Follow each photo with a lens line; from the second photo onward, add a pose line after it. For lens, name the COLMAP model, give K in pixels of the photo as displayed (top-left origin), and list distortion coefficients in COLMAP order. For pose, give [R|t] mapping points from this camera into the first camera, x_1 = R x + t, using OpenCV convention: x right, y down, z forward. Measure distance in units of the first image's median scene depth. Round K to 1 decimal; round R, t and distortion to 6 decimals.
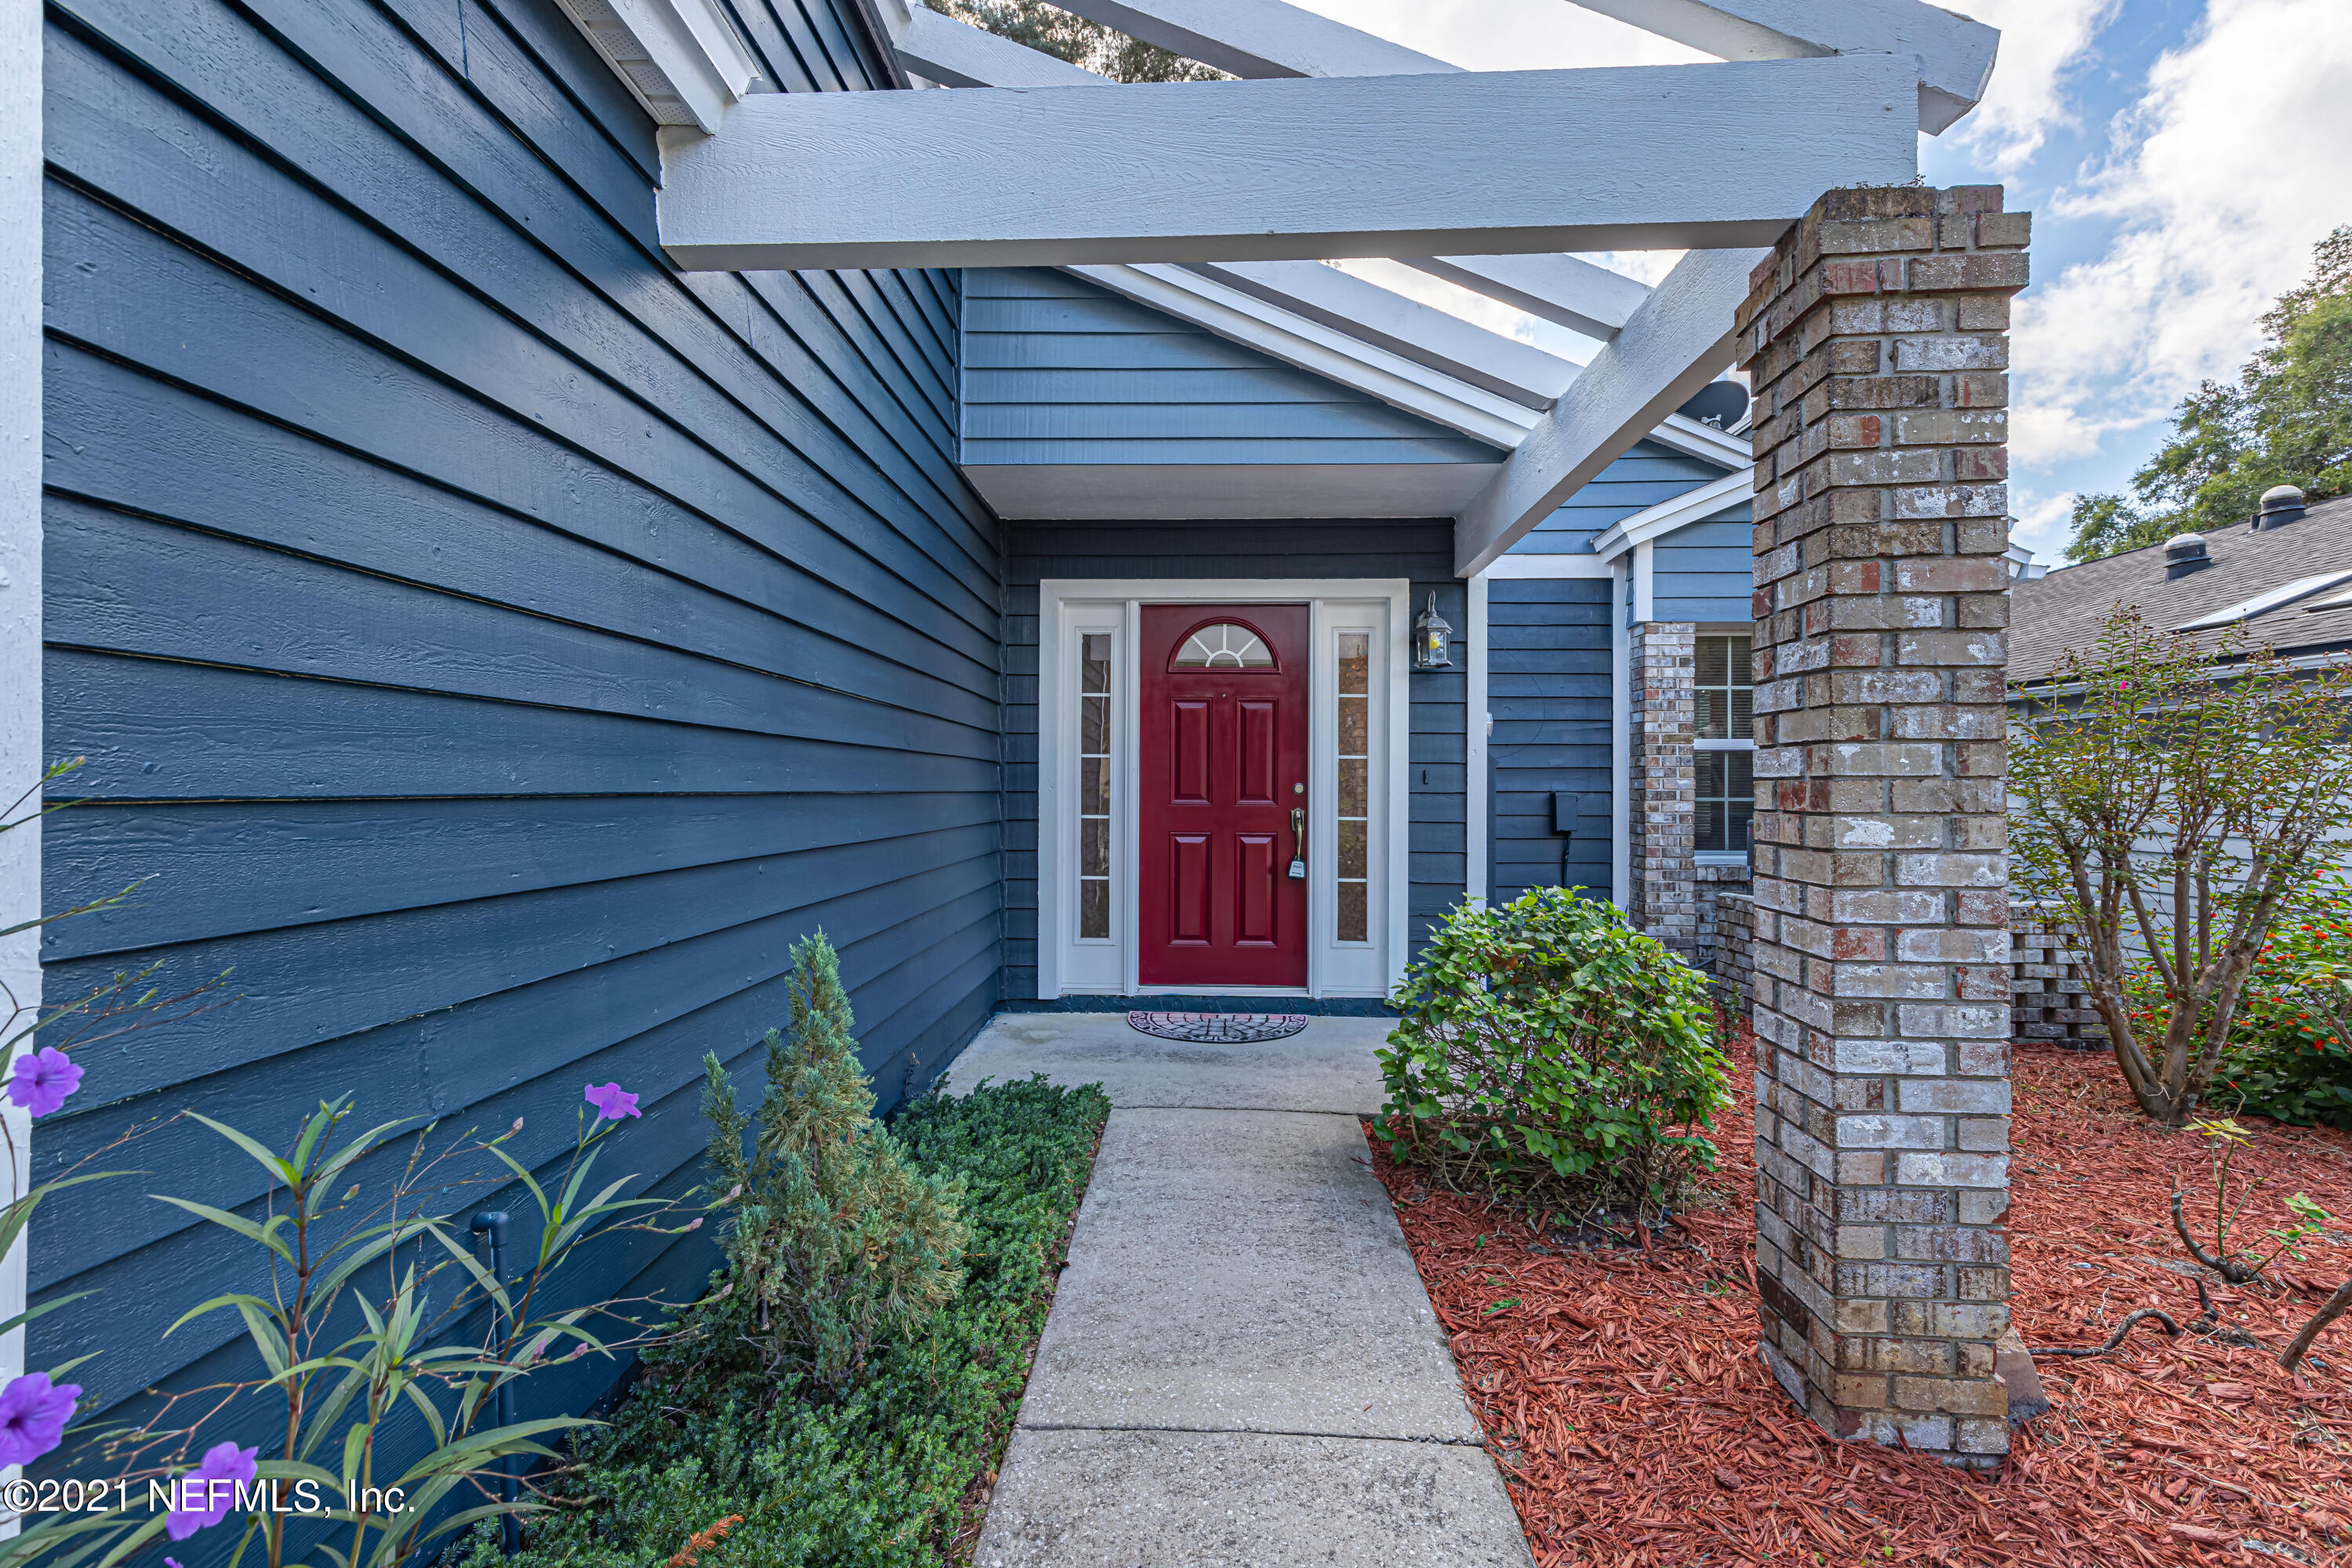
lens RADIAL K [[1057.8, 0, 1183.7], [0, 1057.8, 780.7], [0, 0, 1]] dist [0.010430, -0.003263]
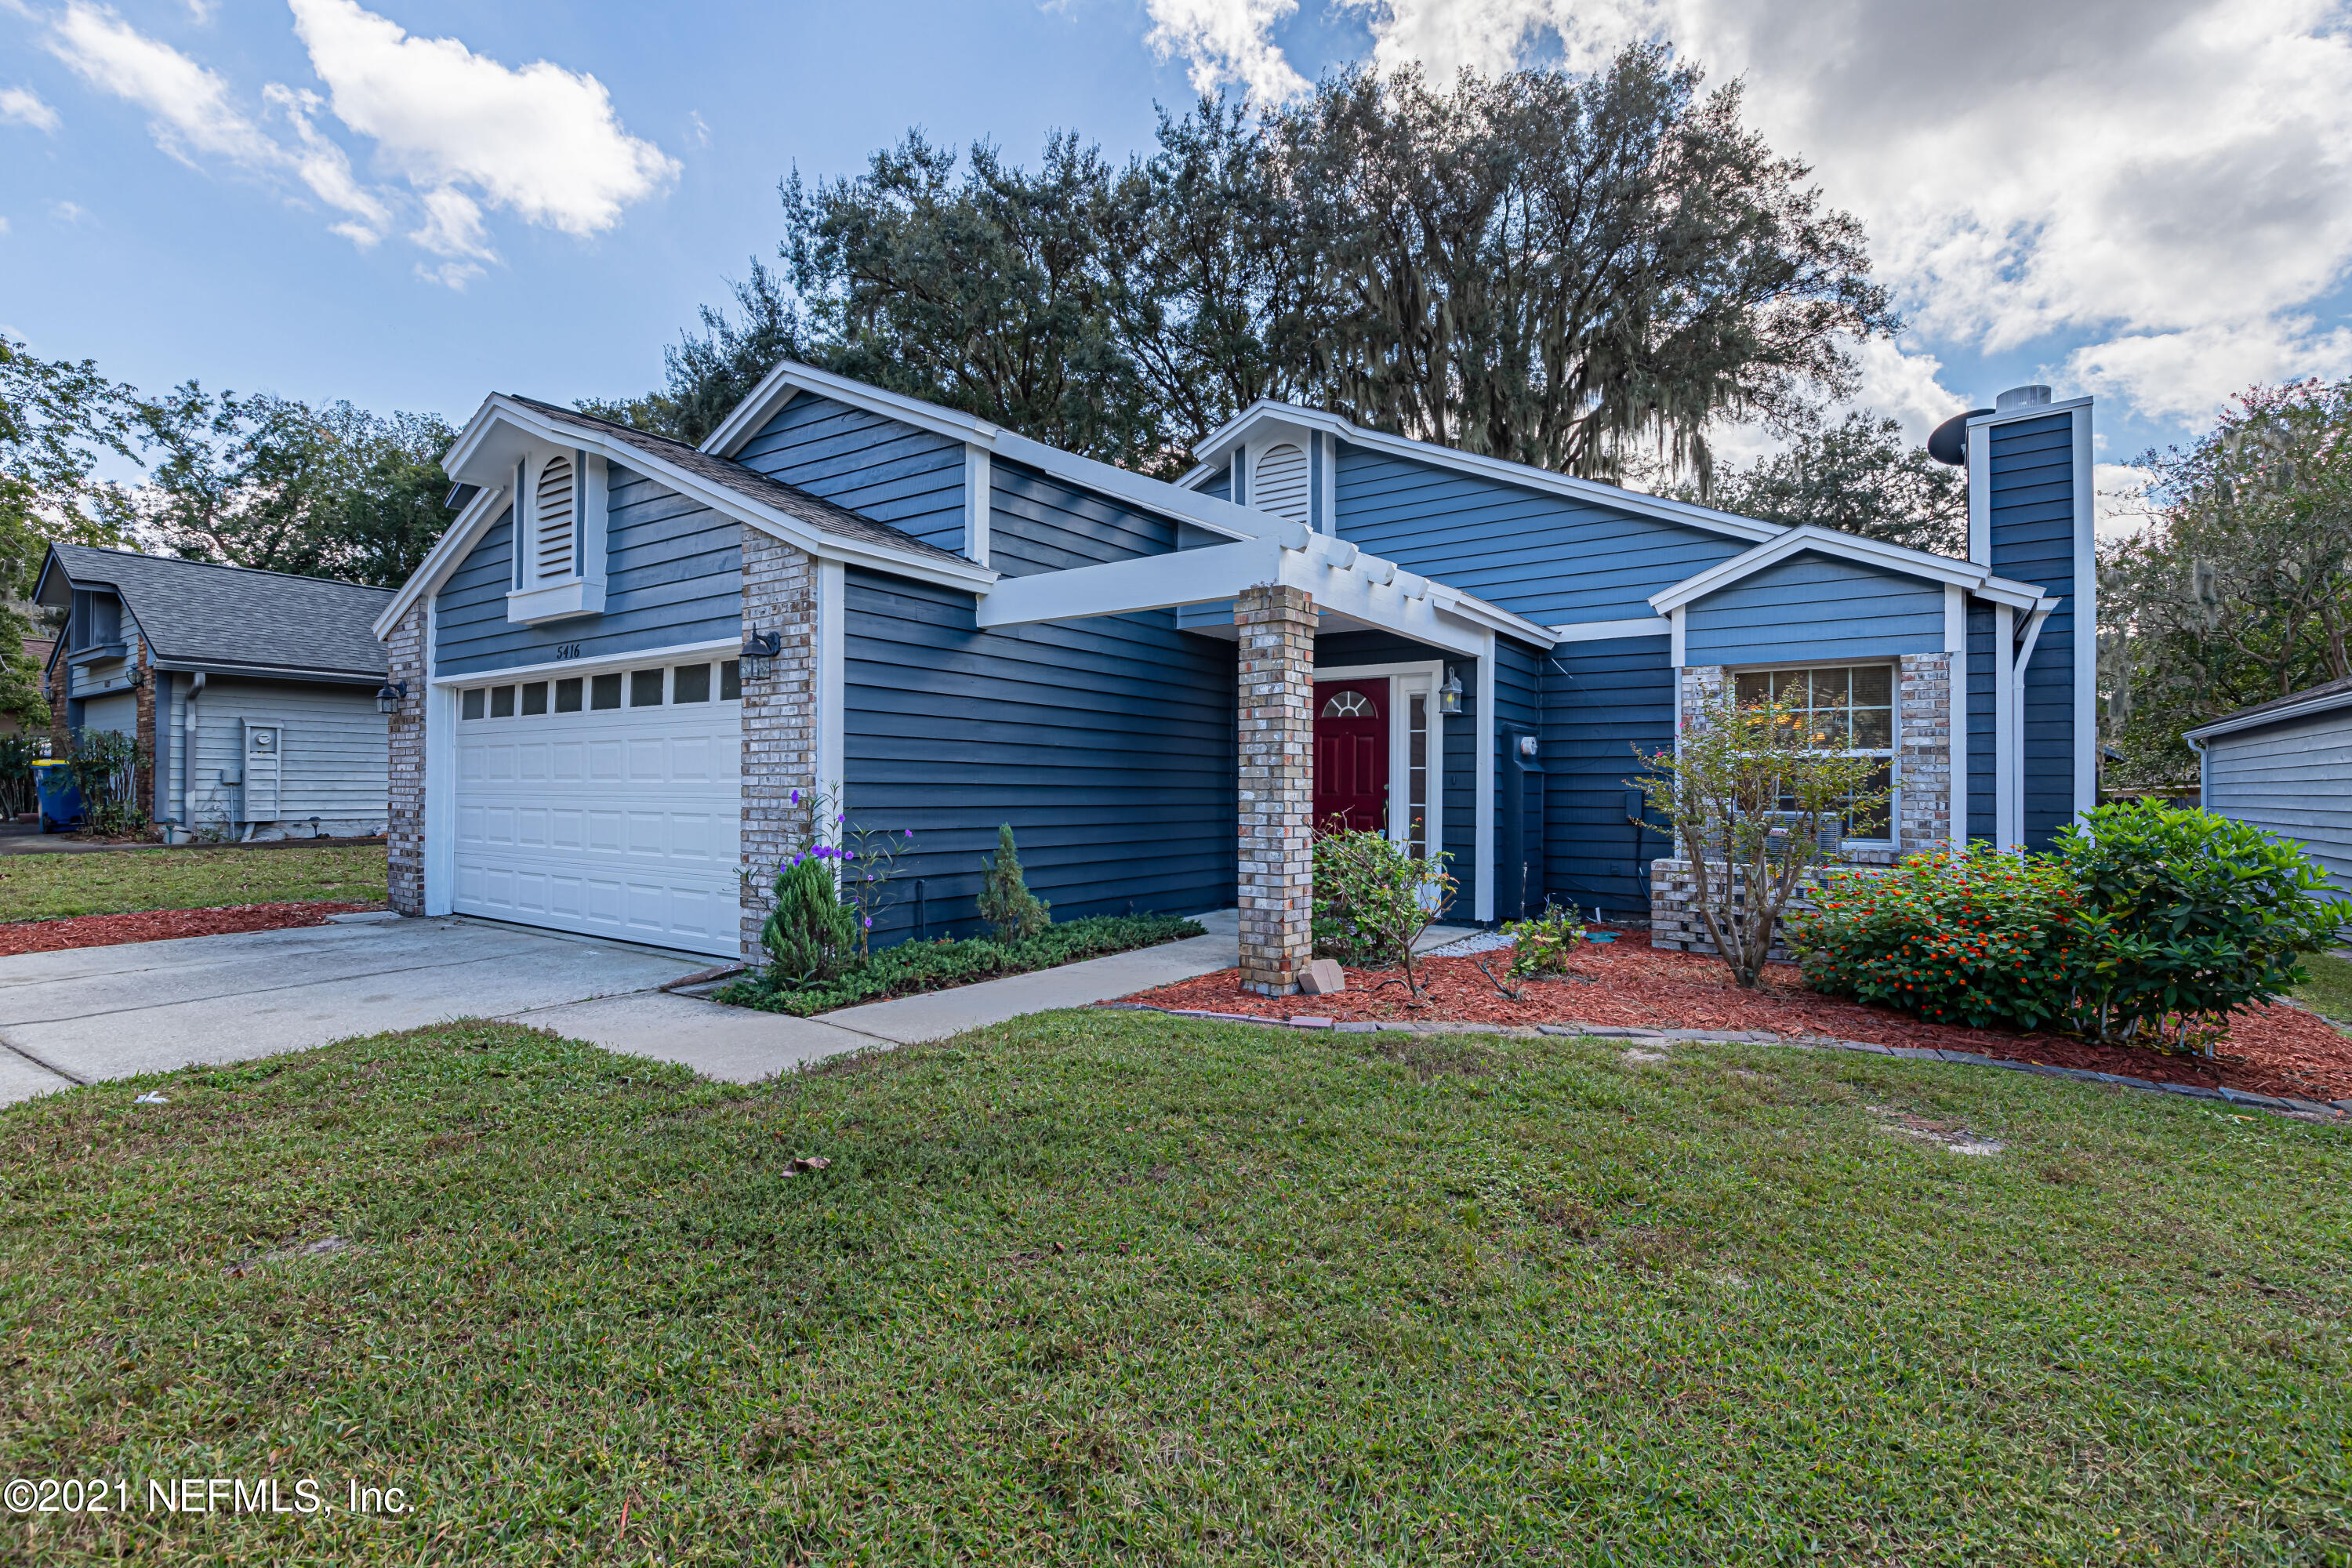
lens RADIAL K [[1057.8, 0, 1181.8], [0, 1057.8, 781.1], [0, 0, 1]] dist [0.010430, -0.003263]
pose [[0.838485, -0.002965, -0.544916, 0.766905], [-0.001073, 0.999974, -0.007093, 0.010161], [0.544923, 0.006532, 0.838460, -0.604341]]
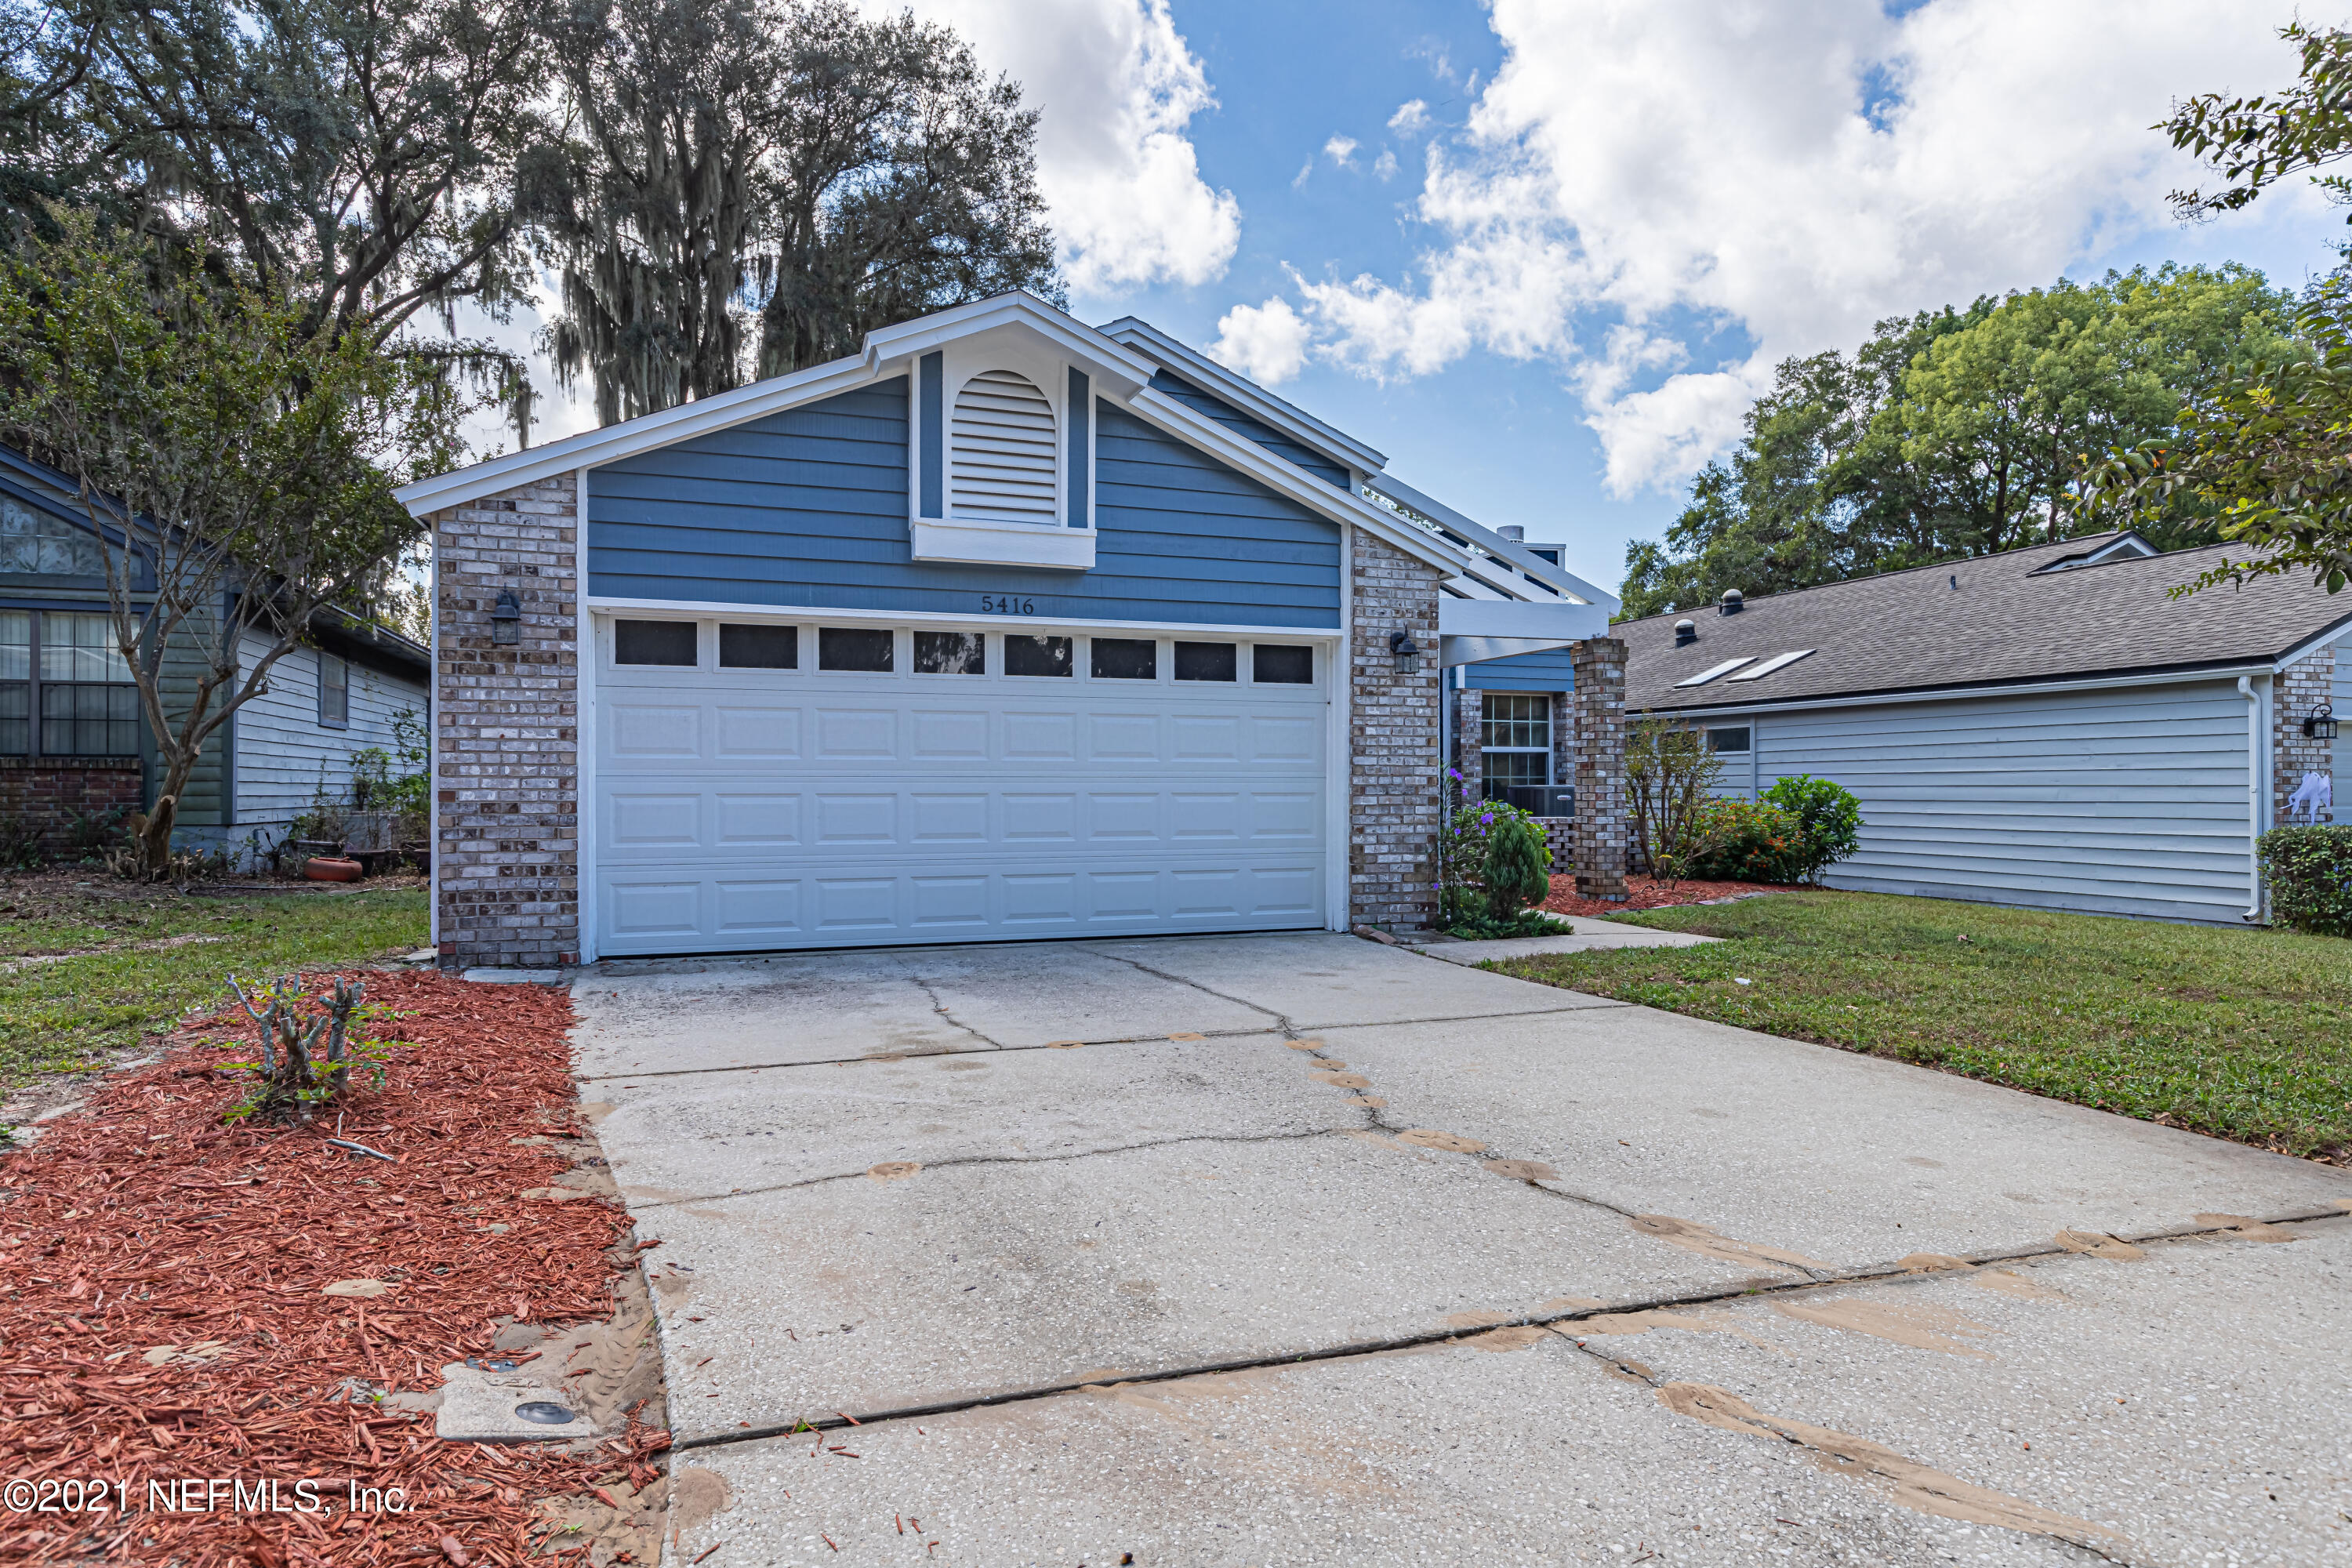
lens RADIAL K [[1322.0, 0, 1181.1], [0, 1322.0, 787.5], [0, 0, 1]] dist [0.006077, -0.000420]
pose [[0.931184, -0.003941, 0.364528, -1.157584], [0.001712, 0.999978, 0.006437, 0.024667], [-0.364545, -0.005370, 0.931170, -1.357444]]
